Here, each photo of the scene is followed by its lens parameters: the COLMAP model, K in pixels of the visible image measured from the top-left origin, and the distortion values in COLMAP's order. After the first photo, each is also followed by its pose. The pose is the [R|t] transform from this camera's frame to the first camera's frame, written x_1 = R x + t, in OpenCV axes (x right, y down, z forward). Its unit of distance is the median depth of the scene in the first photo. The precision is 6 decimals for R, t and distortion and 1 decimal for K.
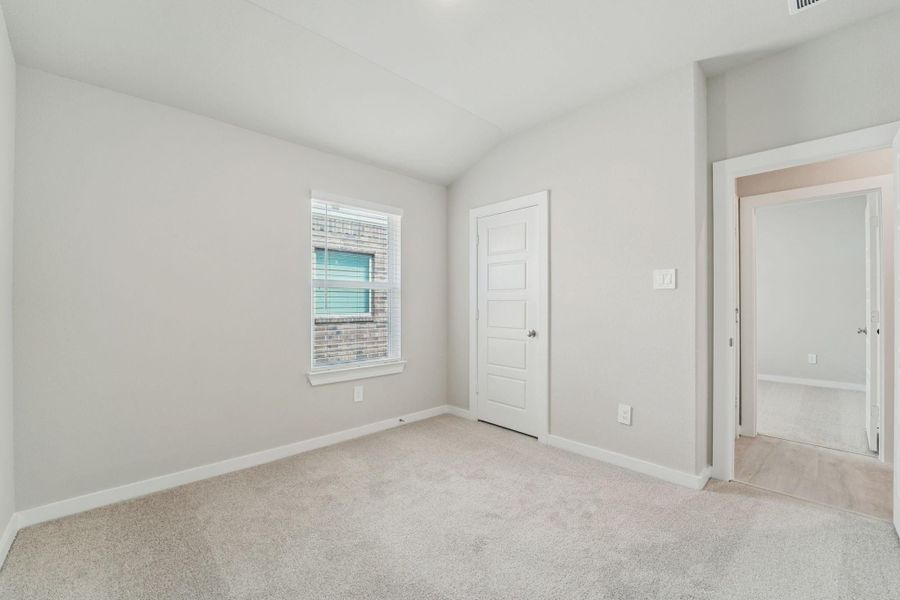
lens RADIAL K [[370.2, 0, 452.0], [0, 370.2, 302.3], [0, 0, 1]] dist [-0.021618, -0.000092]
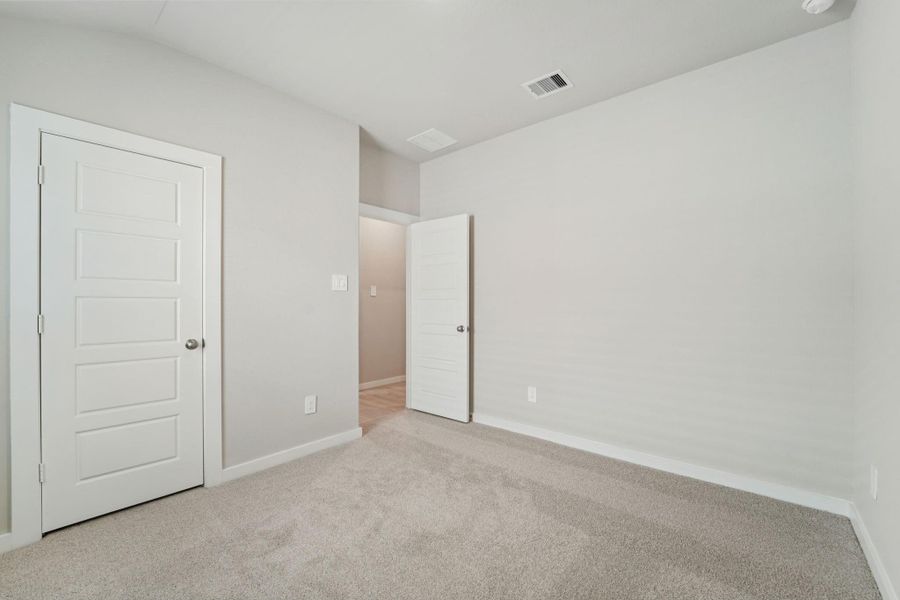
lens RADIAL K [[370.2, 0, 452.0], [0, 370.2, 302.3], [0, 0, 1]] dist [-0.021618, -0.000092]
pose [[-0.109187, 0.004001, 0.994013, -0.692967], [-0.001300, 0.999990, -0.004168, 0.006919], [-0.994020, -0.001747, -0.109181, 0.742997]]
